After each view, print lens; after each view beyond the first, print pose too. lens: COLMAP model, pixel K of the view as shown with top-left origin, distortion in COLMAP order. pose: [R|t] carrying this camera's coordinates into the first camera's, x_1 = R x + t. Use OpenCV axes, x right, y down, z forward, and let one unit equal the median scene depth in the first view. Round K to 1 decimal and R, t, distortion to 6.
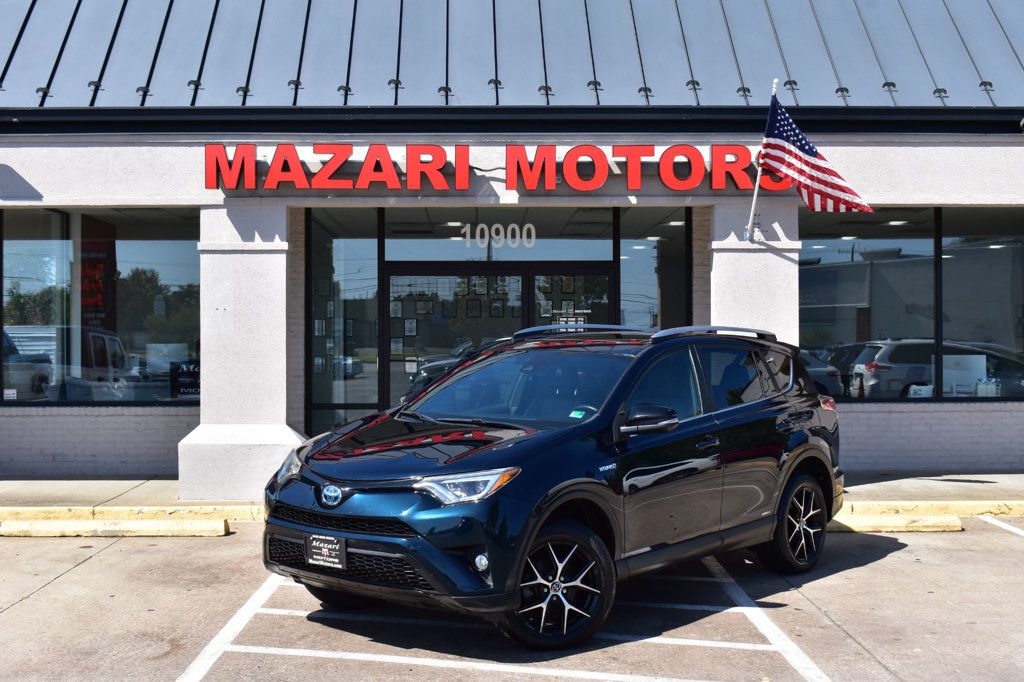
lens RADIAL K [[1356.6, 0, 512.0], [0, 1356.6, 341.0], [0, 0, 1]] dist [-0.020389, -0.052141]
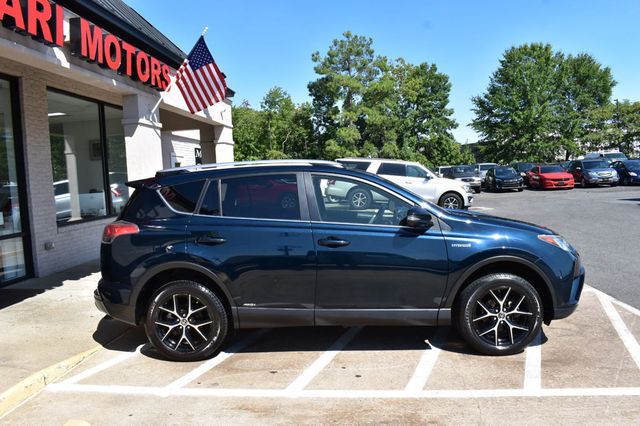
lens RADIAL K [[505.7, 0, 320.0], [0, 505.7, 213.0], [0, 0, 1]] dist [-0.089359, -0.000032]
pose [[0.108661, -0.075125, 0.991236, -0.403051], [0.046968, 0.996415, 0.070368, 0.004614], [-0.992969, 0.038910, 0.111800, 0.735562]]
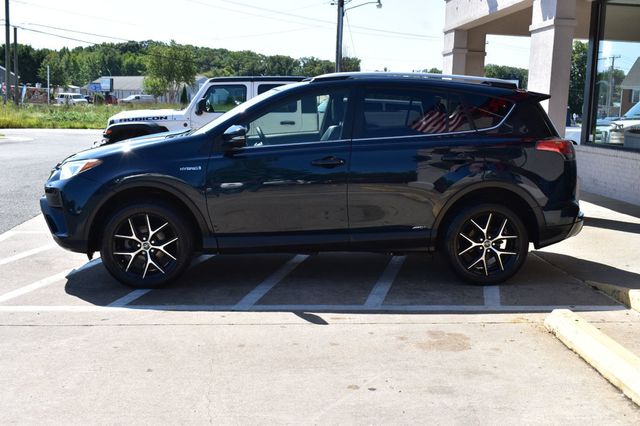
lens RADIAL K [[736.2, 0, 320.0], [0, 736.2, 213.0], [0, 0, 1]] dist [-0.016292, -0.013529]
pose [[0.054212, 0.153234, -0.986702, 0.518853], [-0.033903, 0.987868, 0.151553, 0.009977], [0.997954, 0.025236, 0.058749, 0.737497]]
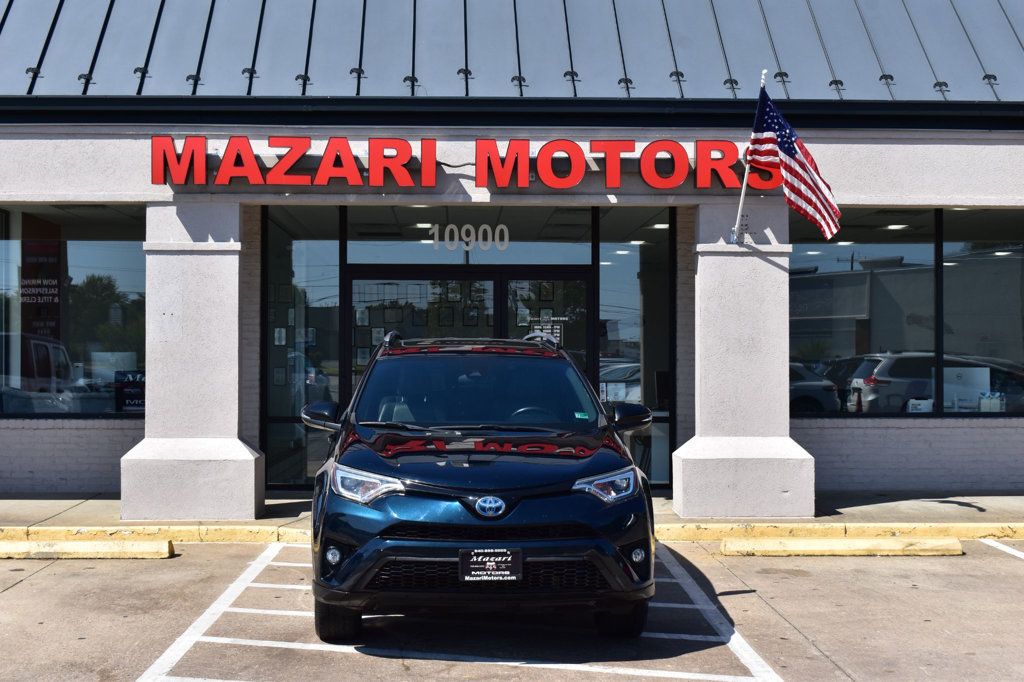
lens RADIAL K [[1438.9, 0, 512.0], [0, 1438.9, 341.0], [0, 0, 1]] dist [-0.012093, -0.050811]
pose [[0.999897, 0.004347, 0.013645, 0.007343], [-0.004223, 0.999950, -0.009099, 0.002974], [-0.013684, 0.009040, 0.999866, 0.012322]]
